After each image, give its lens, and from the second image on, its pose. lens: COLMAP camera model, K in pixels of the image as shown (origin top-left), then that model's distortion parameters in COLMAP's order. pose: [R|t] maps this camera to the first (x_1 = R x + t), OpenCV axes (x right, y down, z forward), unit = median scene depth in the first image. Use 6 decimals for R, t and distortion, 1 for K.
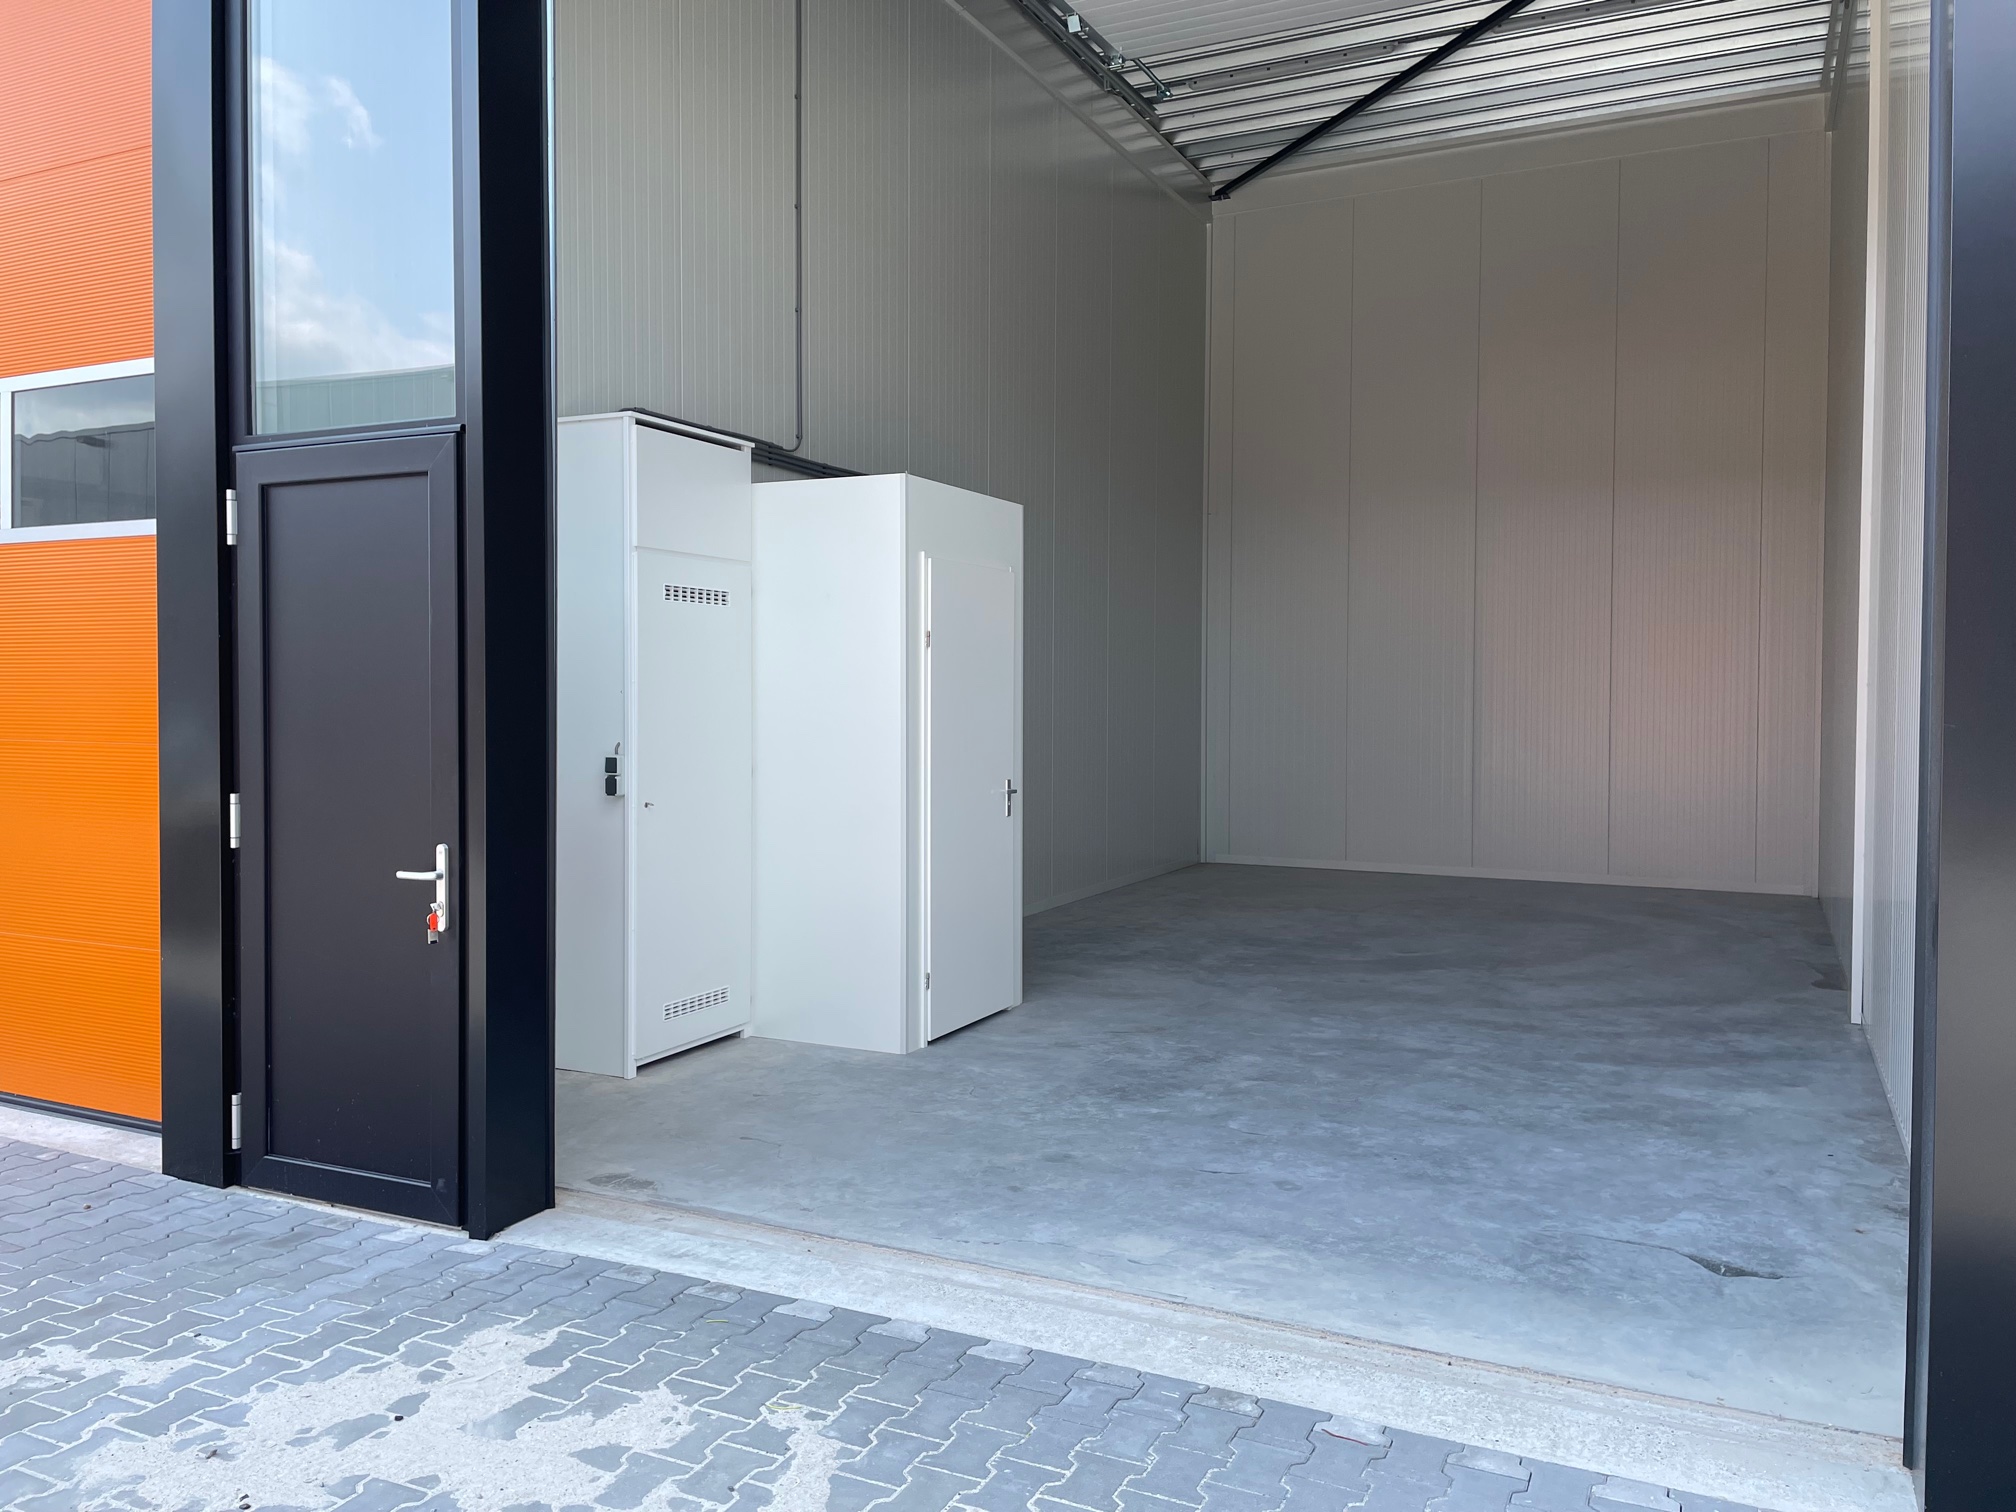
lens RADIAL K [[1491.7, 0, 1017.2], [0, 1491.7, 742.9], [0, 0, 1]] dist [0.084971, -0.106880]
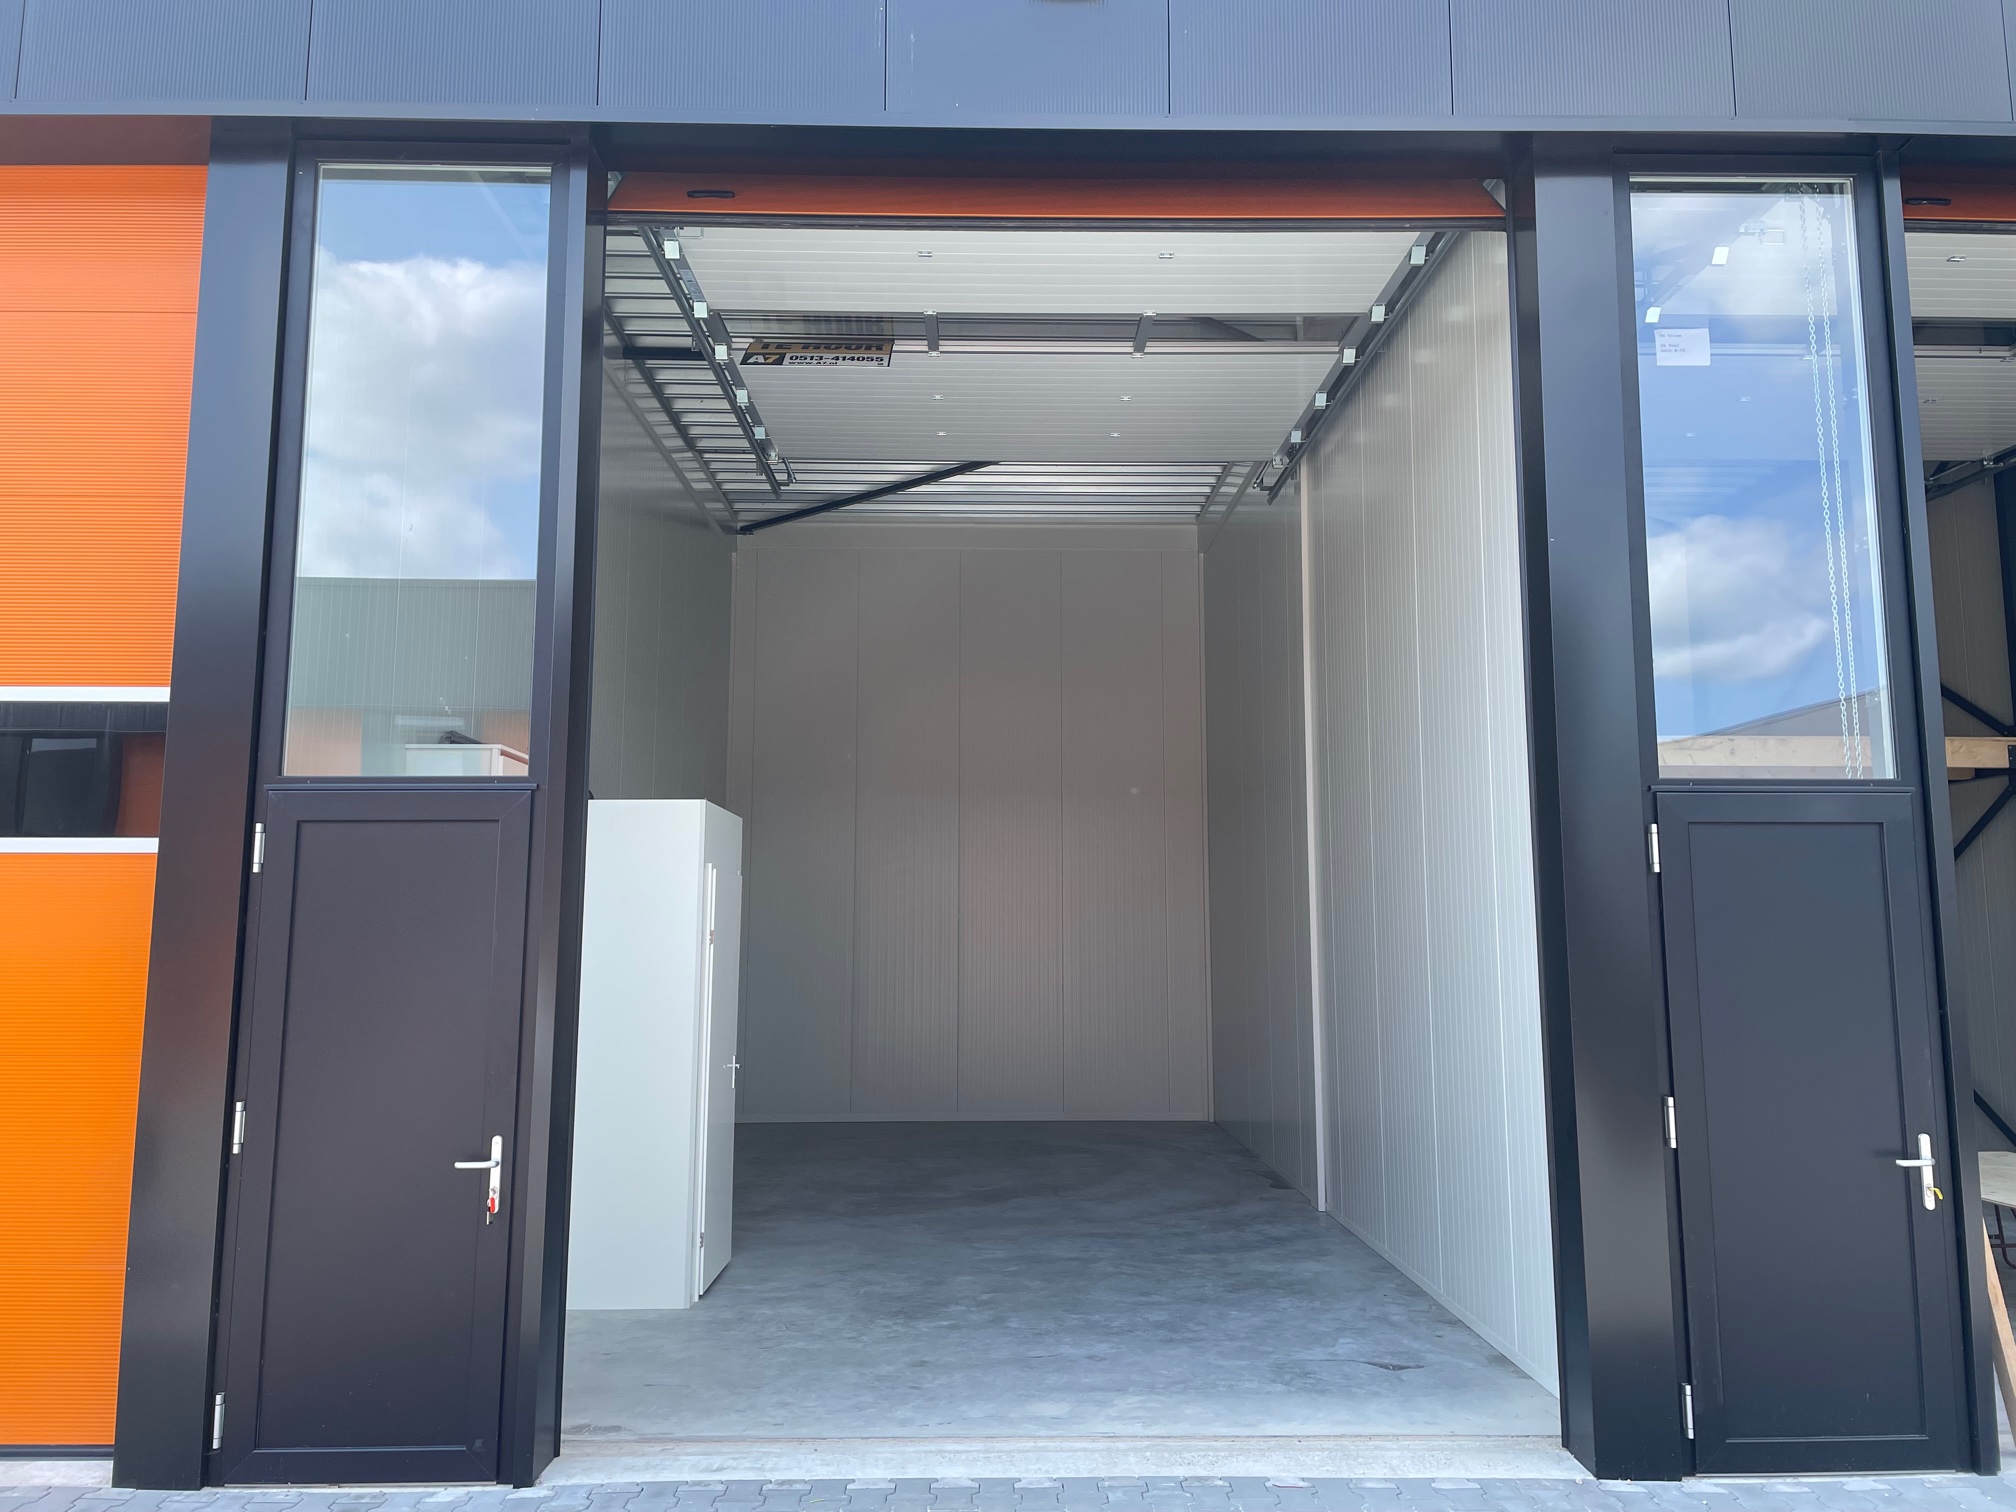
lens RADIAL K [[1491.7, 0, 1017.2], [0, 1491.7, 742.9], [0, 0, 1]] dist [0.084971, -0.106880]
pose [[0.891449, 0.057787, 0.449420, -0.520187], [0.016332, 0.987092, -0.159317, -0.037784], [-0.452826, 0.149363, 0.878999, -0.244717]]
